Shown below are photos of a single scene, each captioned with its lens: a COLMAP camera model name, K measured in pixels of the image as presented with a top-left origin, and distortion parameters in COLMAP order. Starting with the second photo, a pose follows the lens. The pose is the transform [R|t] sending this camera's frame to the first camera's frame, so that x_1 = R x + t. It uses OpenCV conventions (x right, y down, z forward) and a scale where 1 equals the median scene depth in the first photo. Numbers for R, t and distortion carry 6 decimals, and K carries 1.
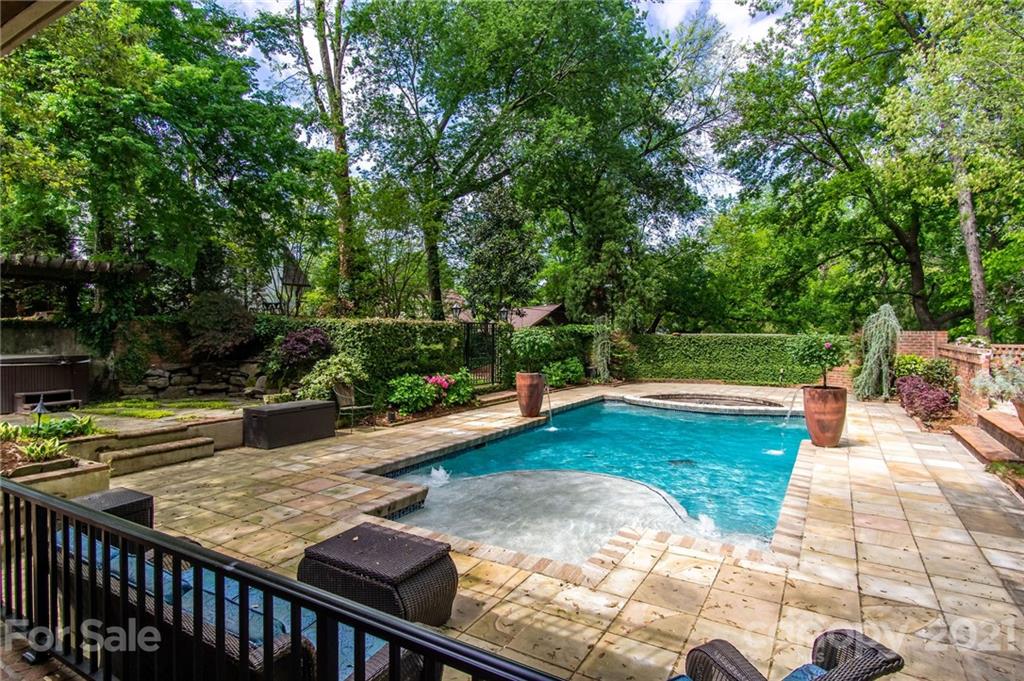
lens RADIAL K [[546.6, 0, 515.4], [0, 546.6, 339.2], [0, 0, 1]] dist [0.006834, 0.000034]
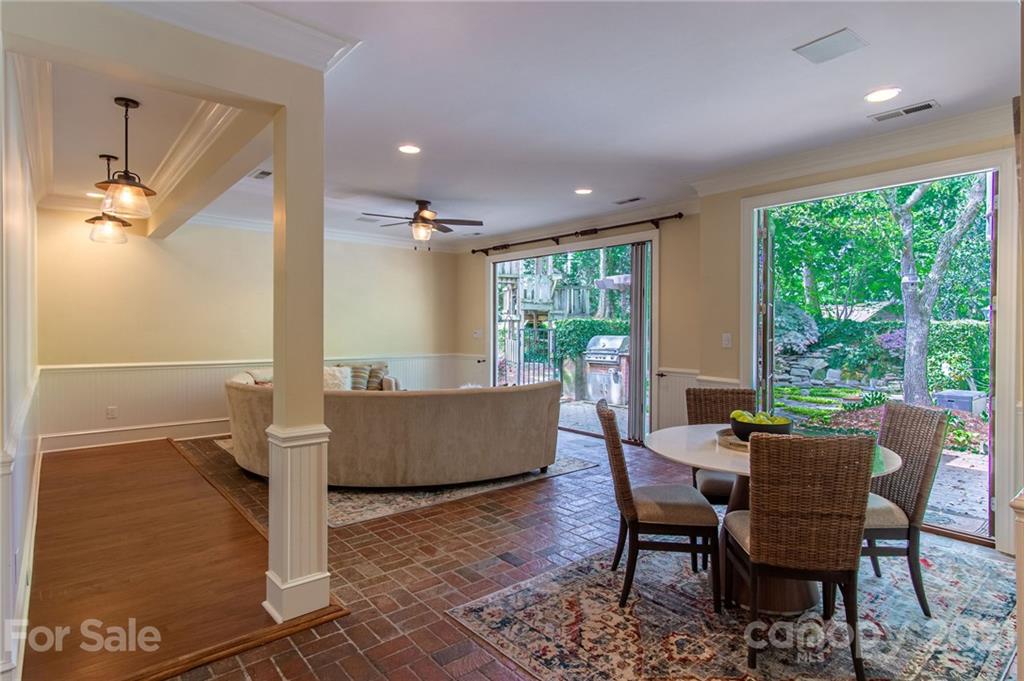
lens RADIAL K [[546.6, 0, 512.0], [0, 546.6, 332.4], [0, 0, 1]] dist [0.006834, 0.000034]
pose [[0.944186, -0.000045, -0.329414, -0.677009], [-0.003319, 0.999948, -0.009650, 0.000876], [0.329397, 0.010204, 0.944136, -0.345647]]
